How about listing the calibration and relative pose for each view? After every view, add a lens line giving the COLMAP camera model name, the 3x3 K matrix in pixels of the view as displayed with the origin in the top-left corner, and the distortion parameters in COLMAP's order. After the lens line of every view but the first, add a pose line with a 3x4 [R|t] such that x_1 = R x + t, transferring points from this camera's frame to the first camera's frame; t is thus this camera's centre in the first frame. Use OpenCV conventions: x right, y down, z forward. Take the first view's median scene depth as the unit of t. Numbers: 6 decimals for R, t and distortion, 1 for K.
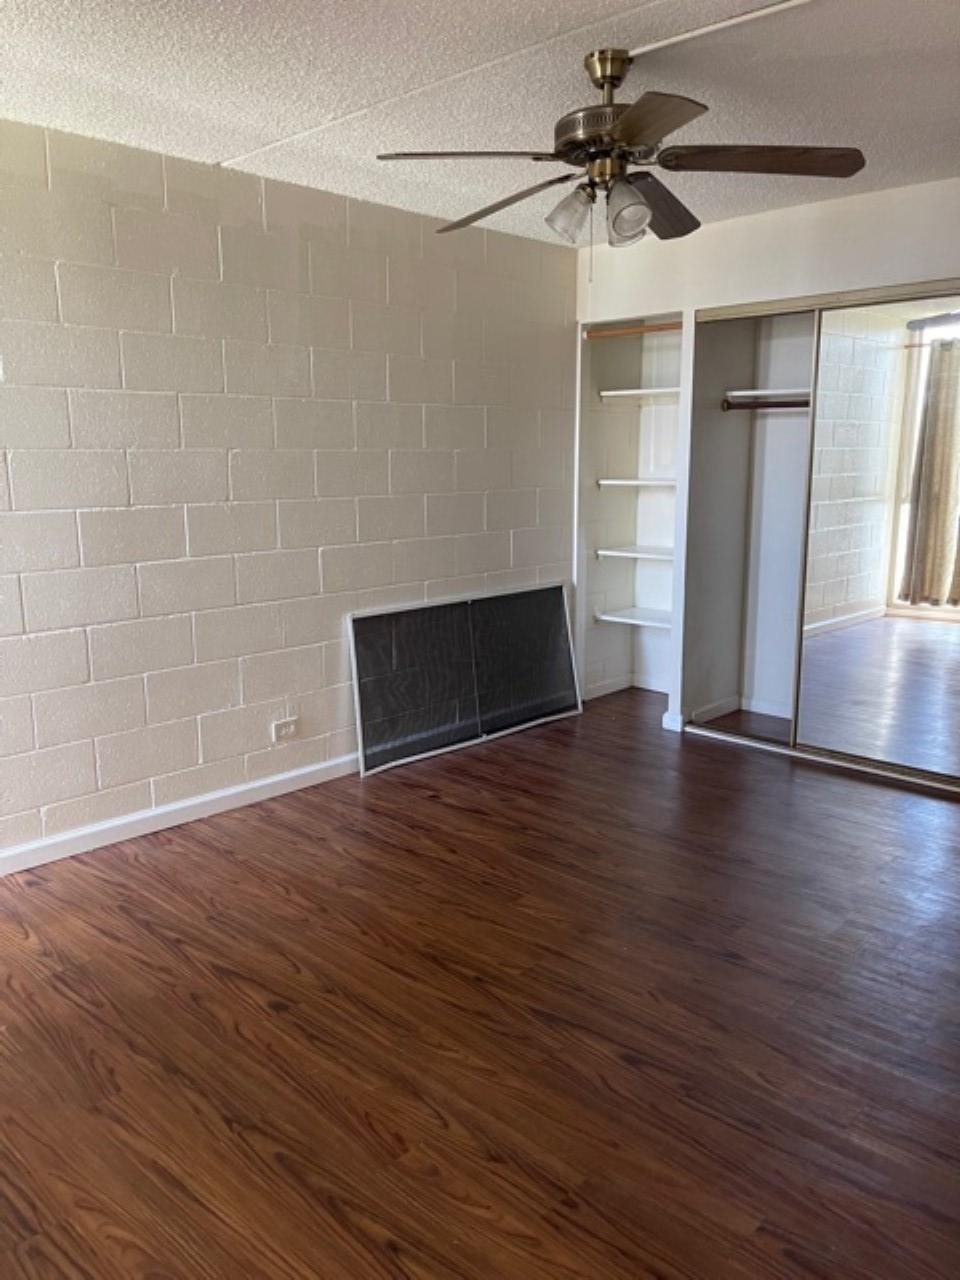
lens RADIAL K [[988.4, 0, 480.0], [0, 988.4, 640.0], [0, 0, 1]] dist [0.022009, -0.004159]
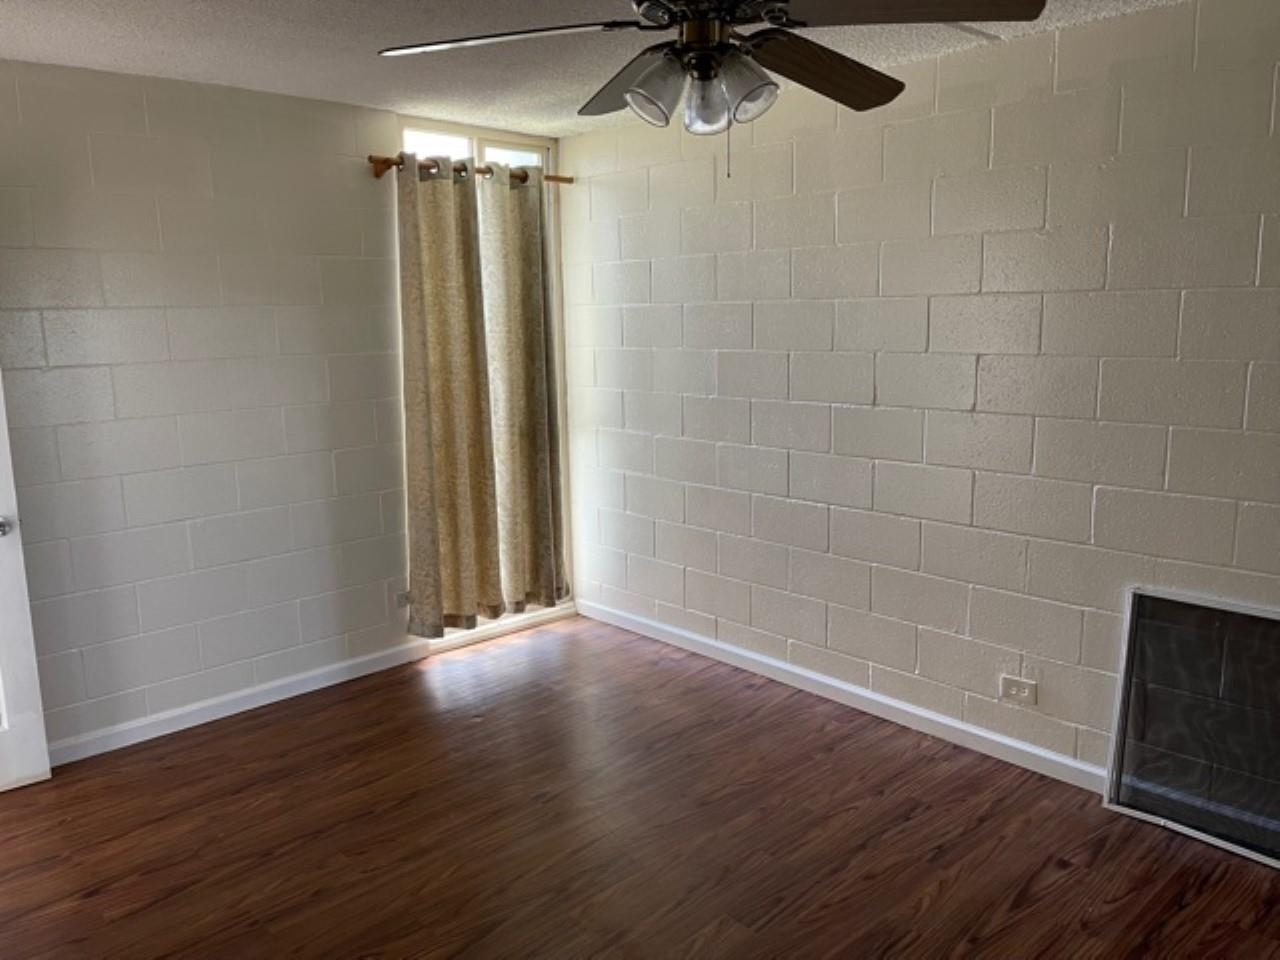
lens RADIAL K [[988.4, 0, 640.0], [0, 988.4, 480.0], [0, 0, 1]] dist [0.022009, -0.004159]
pose [[-0.074568, 0.177350, -0.981319, 0.654619], [-0.166575, 0.968017, 0.187604, -0.195435], [0.983205, 0.177453, -0.042641, 0.737746]]
